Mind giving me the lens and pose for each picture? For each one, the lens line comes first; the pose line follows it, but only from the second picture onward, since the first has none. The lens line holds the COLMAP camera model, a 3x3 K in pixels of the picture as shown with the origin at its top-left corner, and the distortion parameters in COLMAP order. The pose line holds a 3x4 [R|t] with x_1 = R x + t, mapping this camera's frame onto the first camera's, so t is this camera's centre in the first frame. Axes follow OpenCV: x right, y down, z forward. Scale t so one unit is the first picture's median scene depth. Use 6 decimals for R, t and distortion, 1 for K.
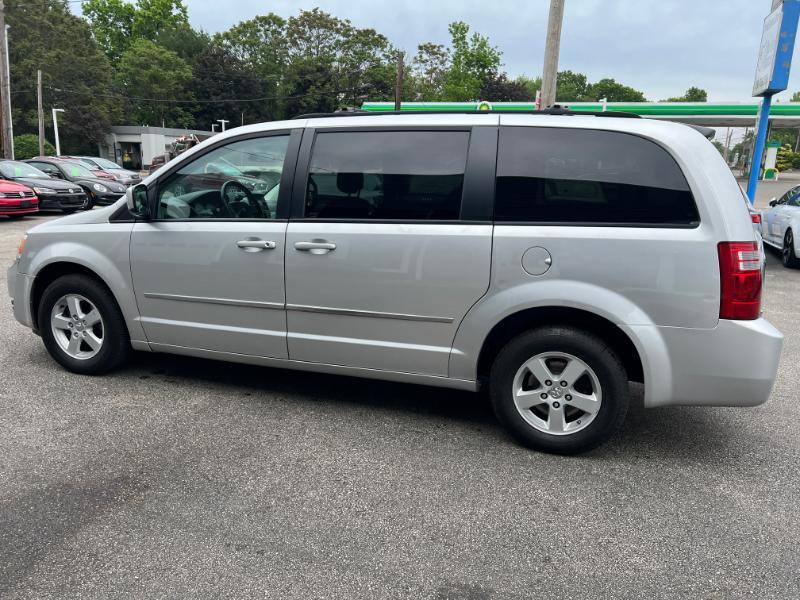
lens RADIAL K [[602.4, 0, 397.6], [0, 602.4, 299.4], [0, 0, 1]] dist [0.050828, -0.057236]
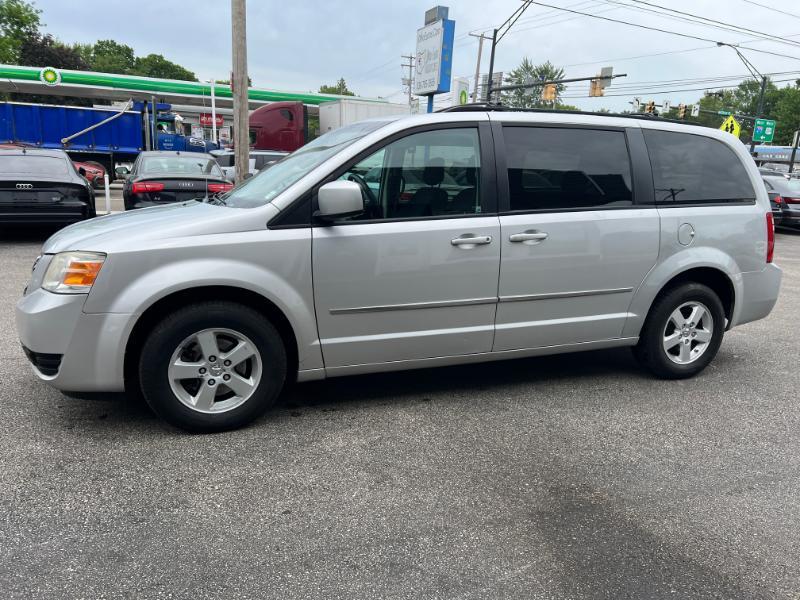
lens RADIAL K [[602.4, 0, 397.6], [0, 602.4, 299.4], [0, 0, 1]] dist [0.050828, -0.057236]
pose [[0.771119, -0.139086, 0.621313, -0.800429], [0.118710, 0.990144, 0.074320, -0.070845], [-0.625526, 0.016446, 0.780030, 0.270113]]
